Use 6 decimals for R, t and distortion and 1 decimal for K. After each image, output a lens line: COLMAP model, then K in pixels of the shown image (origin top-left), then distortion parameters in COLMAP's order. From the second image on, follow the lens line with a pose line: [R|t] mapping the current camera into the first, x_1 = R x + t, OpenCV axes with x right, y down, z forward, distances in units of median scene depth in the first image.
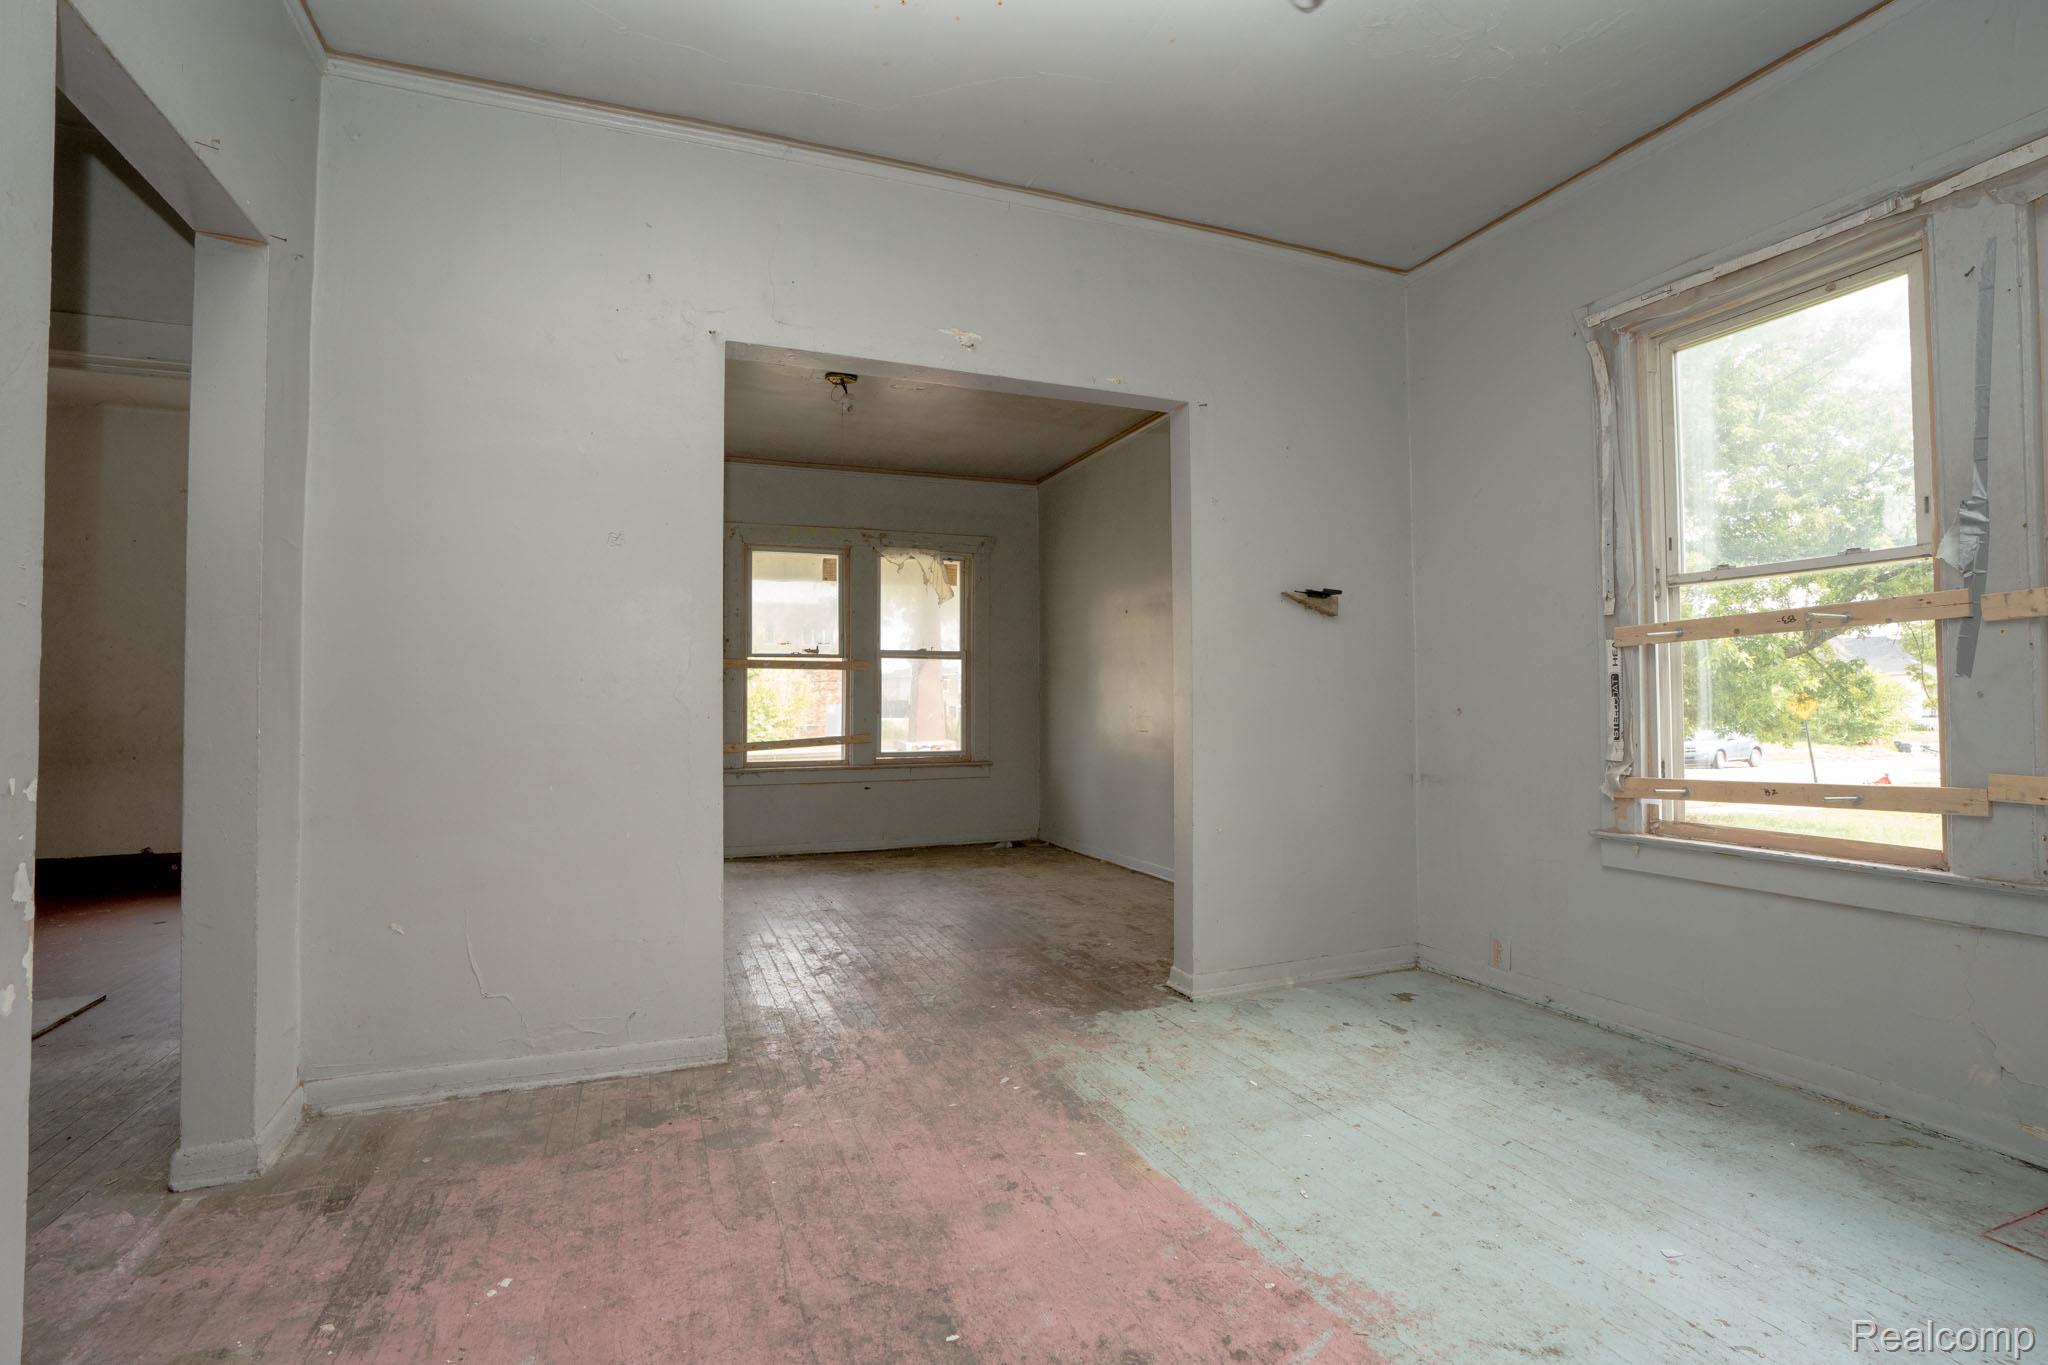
lens RADIAL K [[961.5, 0, 1024.0], [0, 961.5, 682.5], [0, 0, 1]] dist [-0.067726, 0.021421]
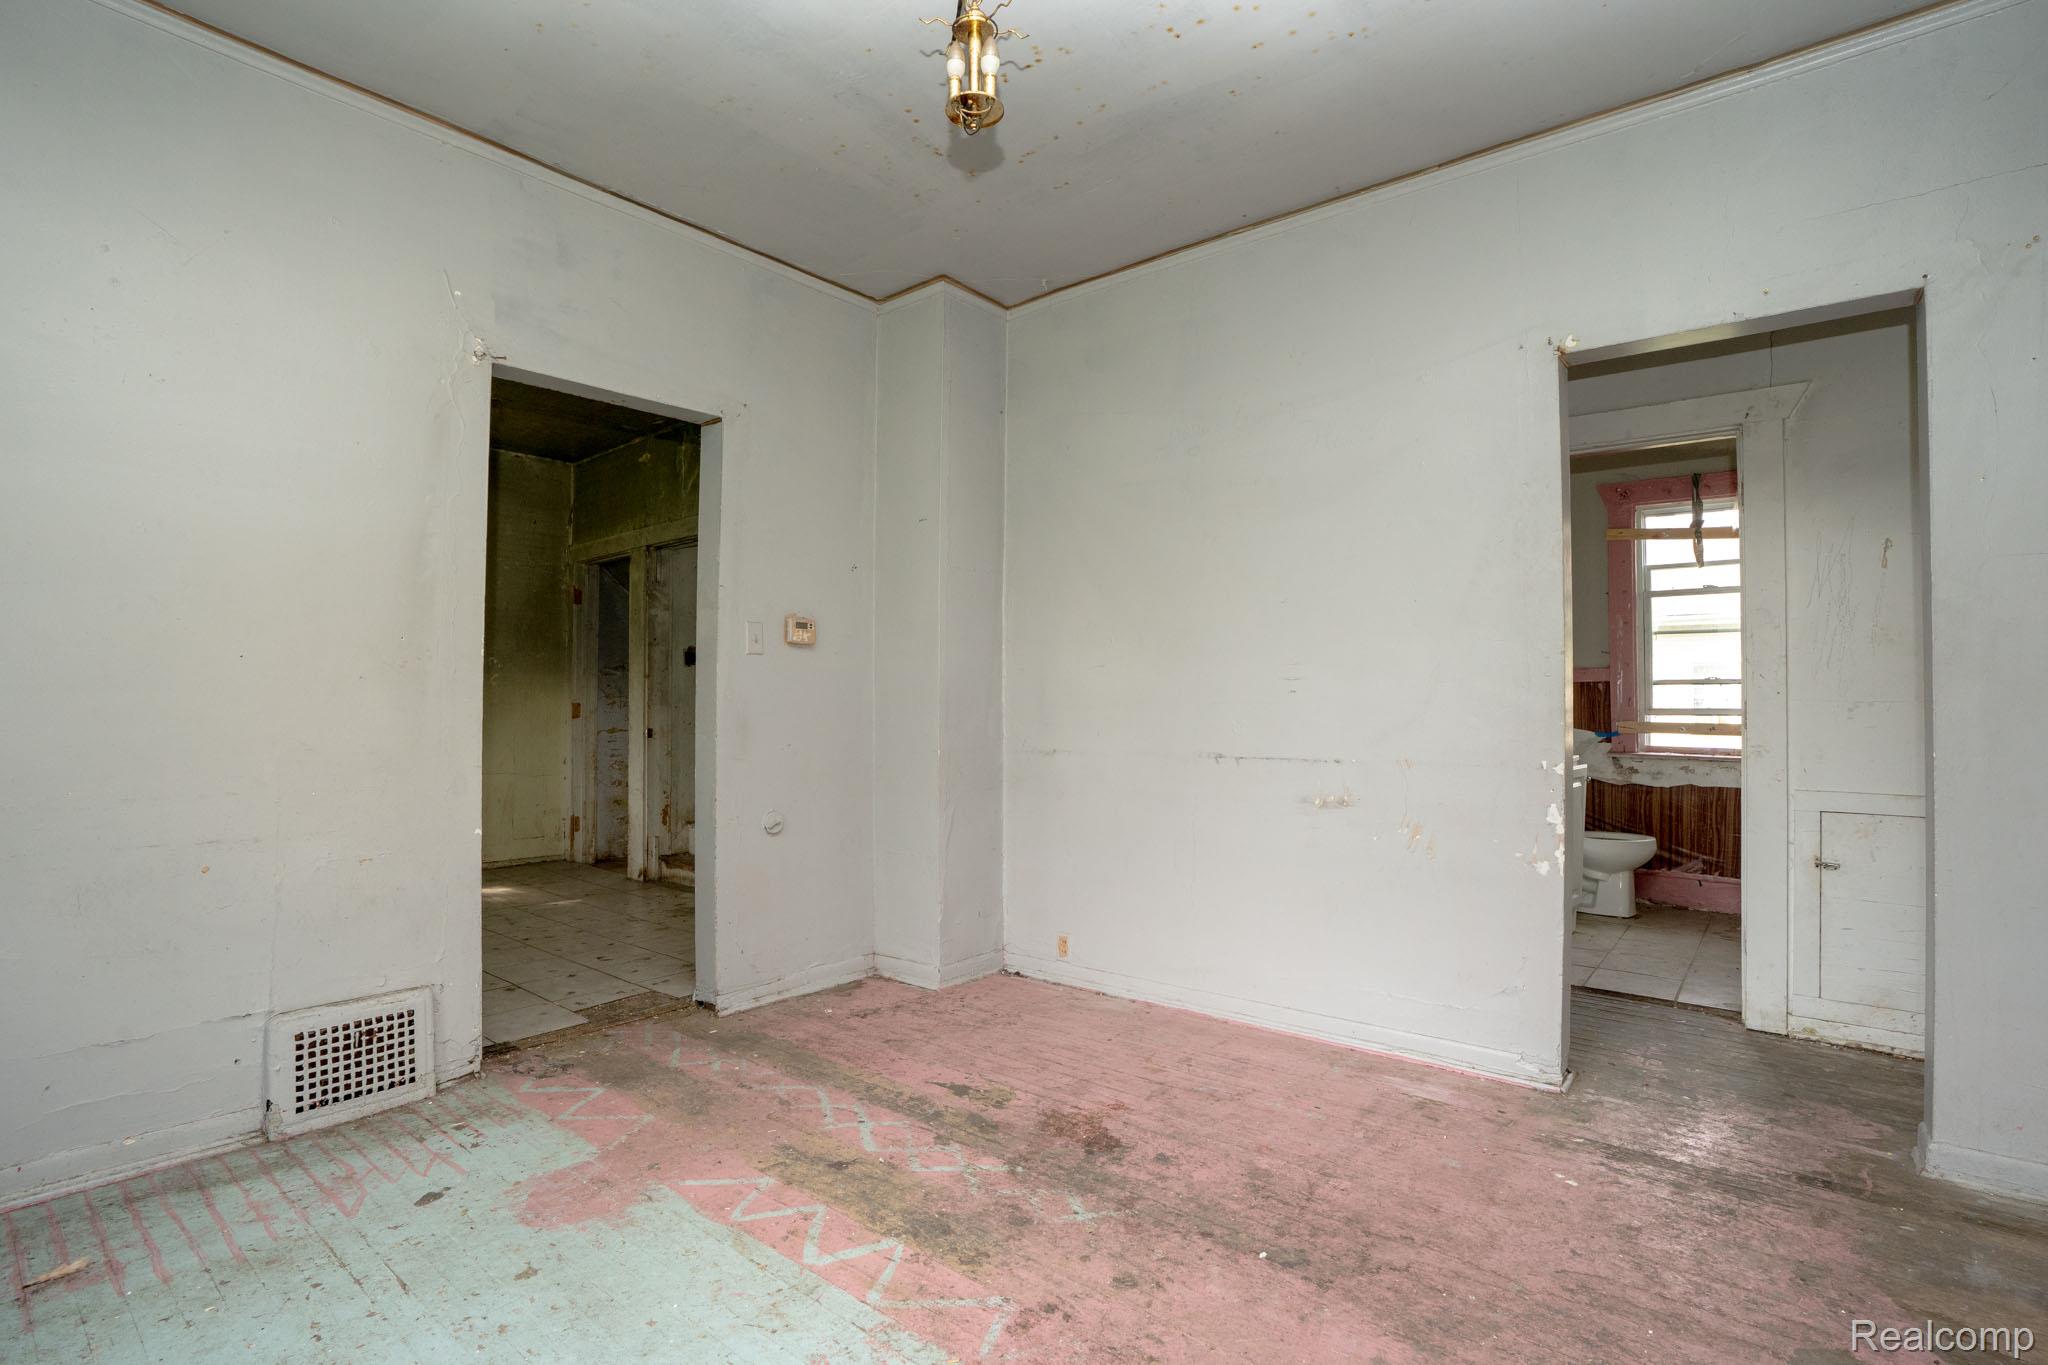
lens RADIAL K [[961.5, 0, 1024.0], [0, 961.5, 682.5], [0, 0, 1]] dist [-0.067726, 0.021421]
pose [[-0.881652, -0.010133, -0.471791, 0.745327], [0.010506, 0.999100, -0.041090, 0.003000], [0.471783, -0.041184, -0.880752, 1.867276]]
